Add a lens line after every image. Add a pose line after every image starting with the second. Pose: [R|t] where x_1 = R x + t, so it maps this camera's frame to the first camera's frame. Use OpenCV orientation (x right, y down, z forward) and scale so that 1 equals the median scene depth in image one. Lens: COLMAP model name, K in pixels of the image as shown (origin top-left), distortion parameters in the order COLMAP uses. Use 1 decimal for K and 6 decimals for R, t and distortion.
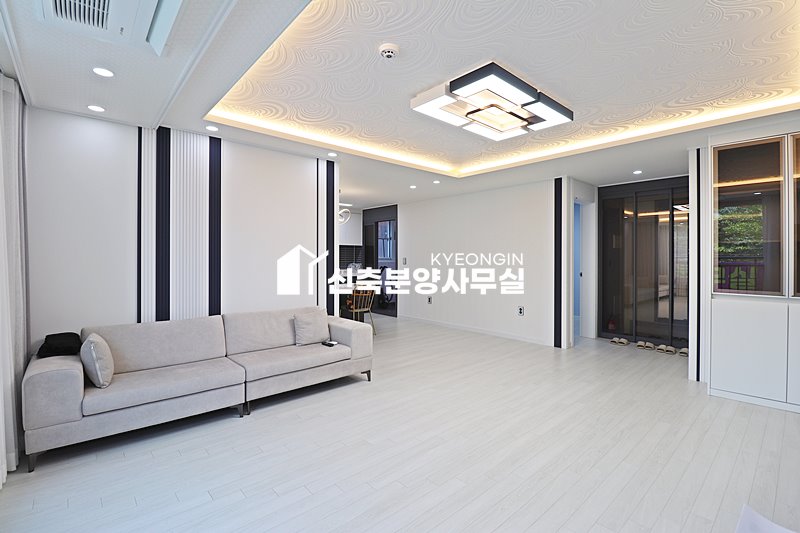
lens RADIAL K [[368.7, 0, 402.1], [0, 368.7, 261.6], [0, 0, 1]] dist [0.003647, -0.017277]
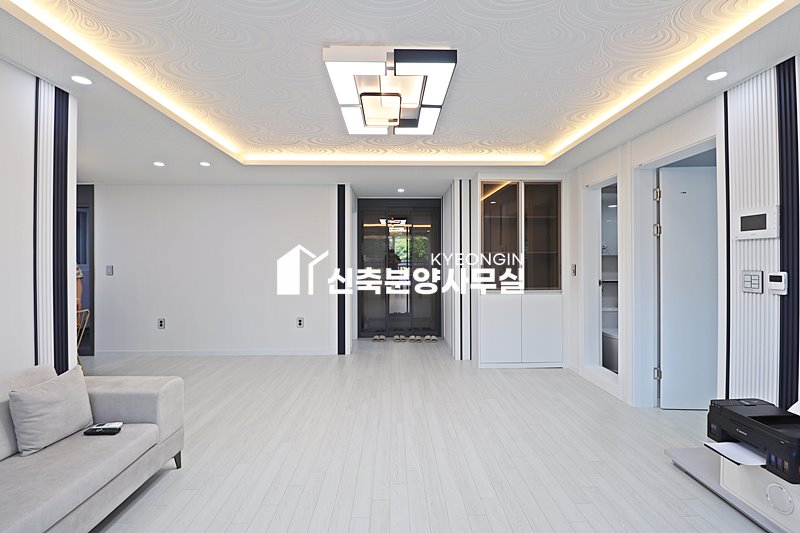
lens RADIAL K [[368.7, 0, 402.1], [0, 368.7, 261.6], [0, 0, 1]] dist [0.003647, -0.017277]
pose [[0.646177, -0.003282, 0.763180, -0.315515], [0.012344, 0.999905, -0.006151, -0.013166], [-0.763087, 0.013396, 0.646156, 0.316372]]
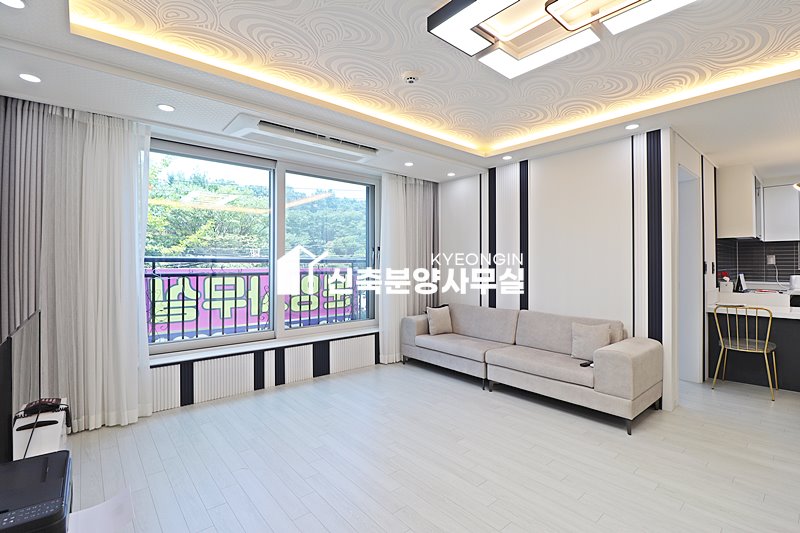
lens RADIAL K [[368.7, 0, 402.1], [0, 368.7, 261.6], [0, 0, 1]] dist [0.003647, -0.017277]
pose [[-0.028109, -0.003521, -0.999599, 0.633580], [-0.010510, 0.999940, -0.003227, -0.001938], [0.999550, 0.010415, -0.028145, 0.585066]]
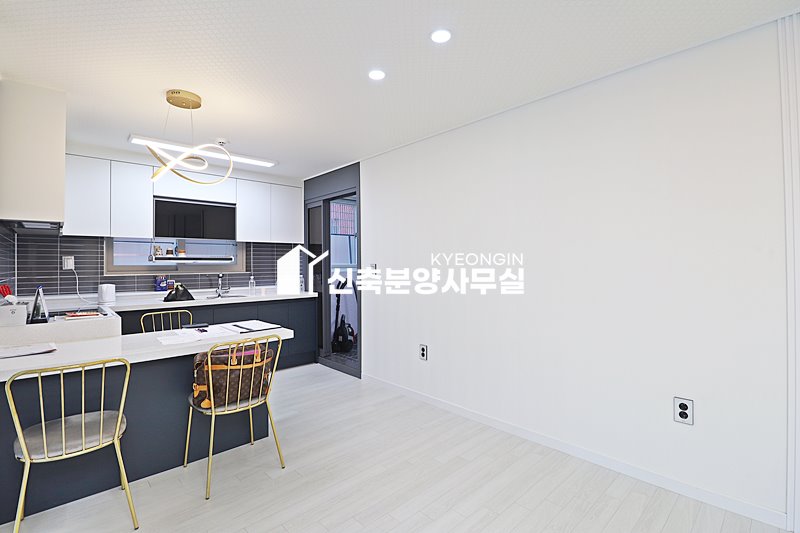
lens RADIAL K [[368.7, 0, 402.1], [0, 368.7, 261.6], [0, 0, 1]] dist [0.003647, -0.017277]
pose [[0.999632, -0.005659, 0.026545, 0.064225], [0.006232, 0.999748, -0.021557, -0.004811], [-0.026416, 0.021715, 0.999415, 0.964517]]
